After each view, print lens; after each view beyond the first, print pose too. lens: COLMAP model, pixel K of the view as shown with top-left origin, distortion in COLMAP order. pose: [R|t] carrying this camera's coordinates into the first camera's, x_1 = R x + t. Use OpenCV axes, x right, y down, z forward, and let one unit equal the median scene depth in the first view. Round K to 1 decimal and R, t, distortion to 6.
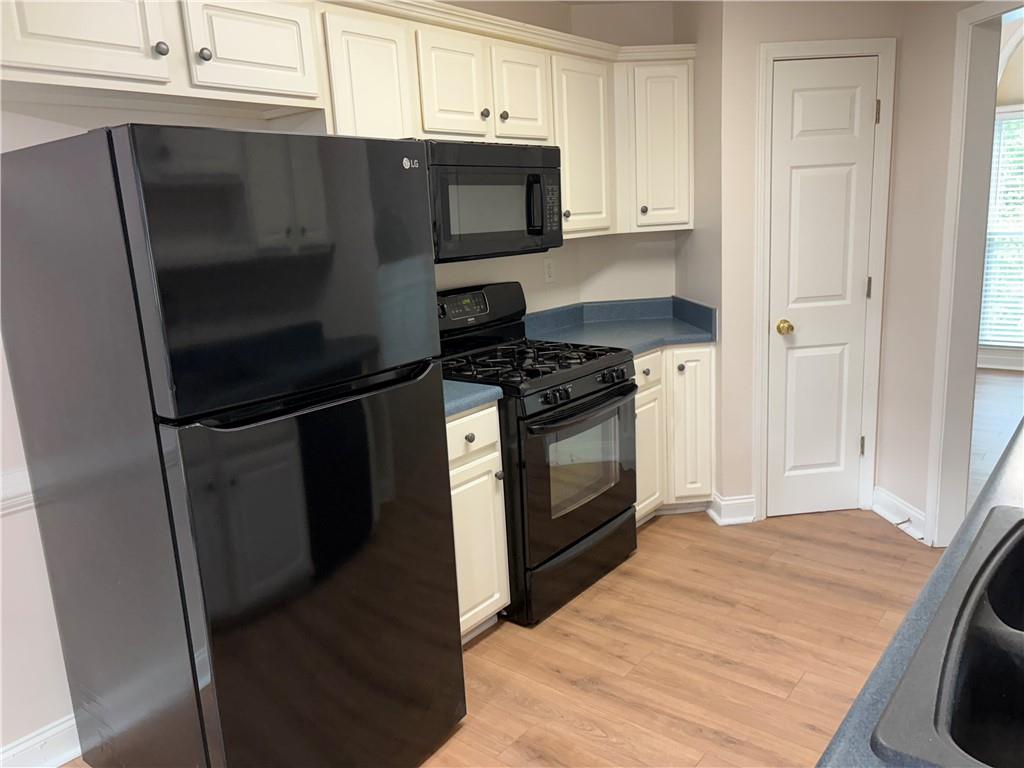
lens RADIAL K [[769.6, 0, 519.0], [0, 769.6, 382.9], [0, 0, 1]] dist [0.059309, -0.059713]
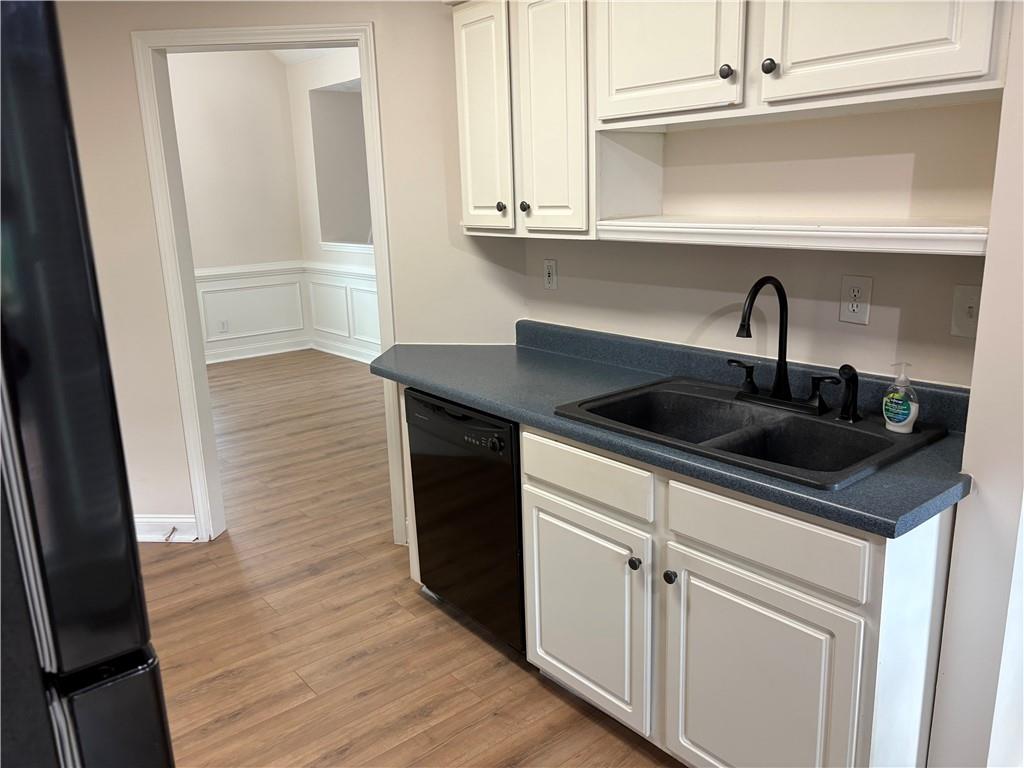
lens RADIAL K [[769.6, 0, 519.0], [0, 769.6, 382.9], [0, 0, 1]] dist [0.059309, -0.059713]
pose [[0.194498, -0.179549, 0.964330, -0.455535], [0.224820, 0.965094, 0.134347, -0.053958], [-0.954791, 0.190671, 0.228076, 0.407952]]
